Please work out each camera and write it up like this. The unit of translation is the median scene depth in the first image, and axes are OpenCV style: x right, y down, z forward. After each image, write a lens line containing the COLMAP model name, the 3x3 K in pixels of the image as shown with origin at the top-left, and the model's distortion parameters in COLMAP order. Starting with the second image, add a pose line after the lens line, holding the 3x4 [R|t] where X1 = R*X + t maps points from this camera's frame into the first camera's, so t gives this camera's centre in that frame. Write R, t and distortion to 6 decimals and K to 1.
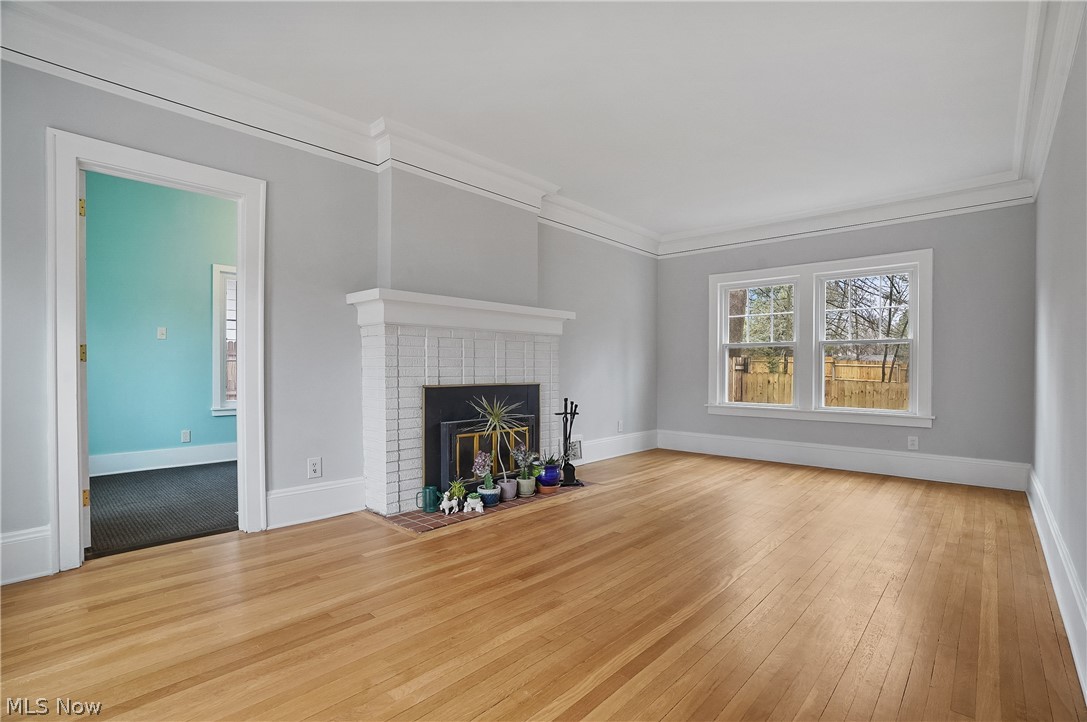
lens RADIAL K [[496.7, 0, 543.7], [0, 496.7, 367.9], [0, 0, 1]] dist [-0.057772, 0.031305]
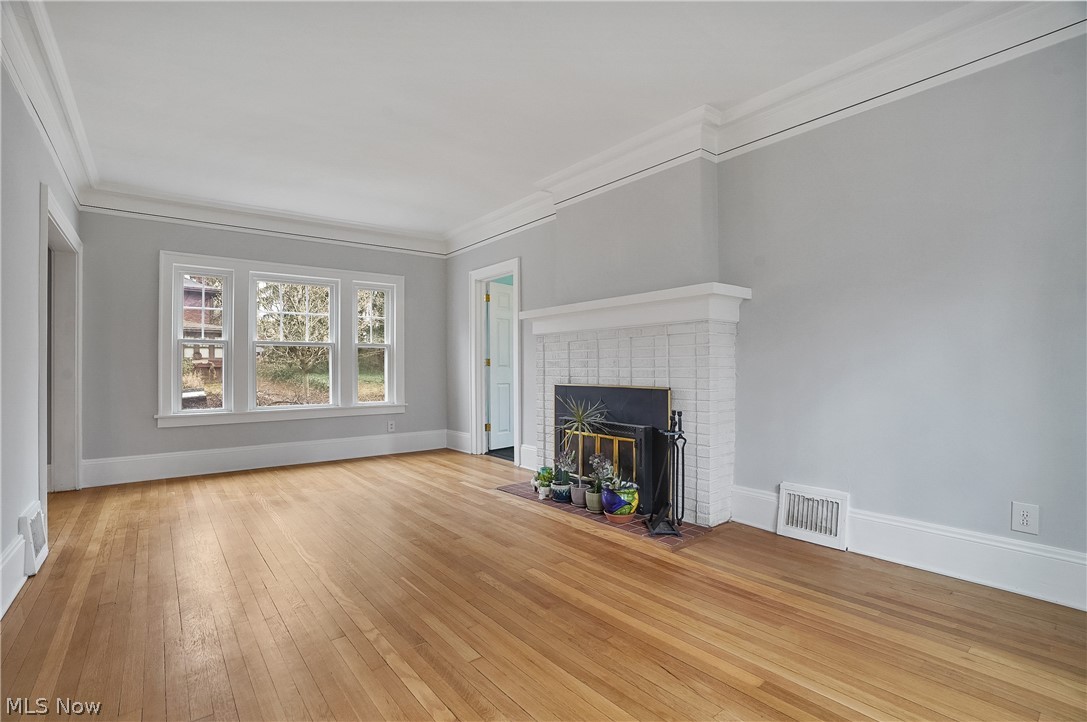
lens RADIAL K [[496.7, 0, 543.7], [0, 496.7, 367.9], [0, 0, 1]] dist [-0.057772, 0.031305]
pose [[-0.143790, -0.007541, -0.989580, 0.873969], [0.006602, 0.999941, -0.008579, 0.006140], [0.989586, -0.007767, -0.143732, 1.049367]]
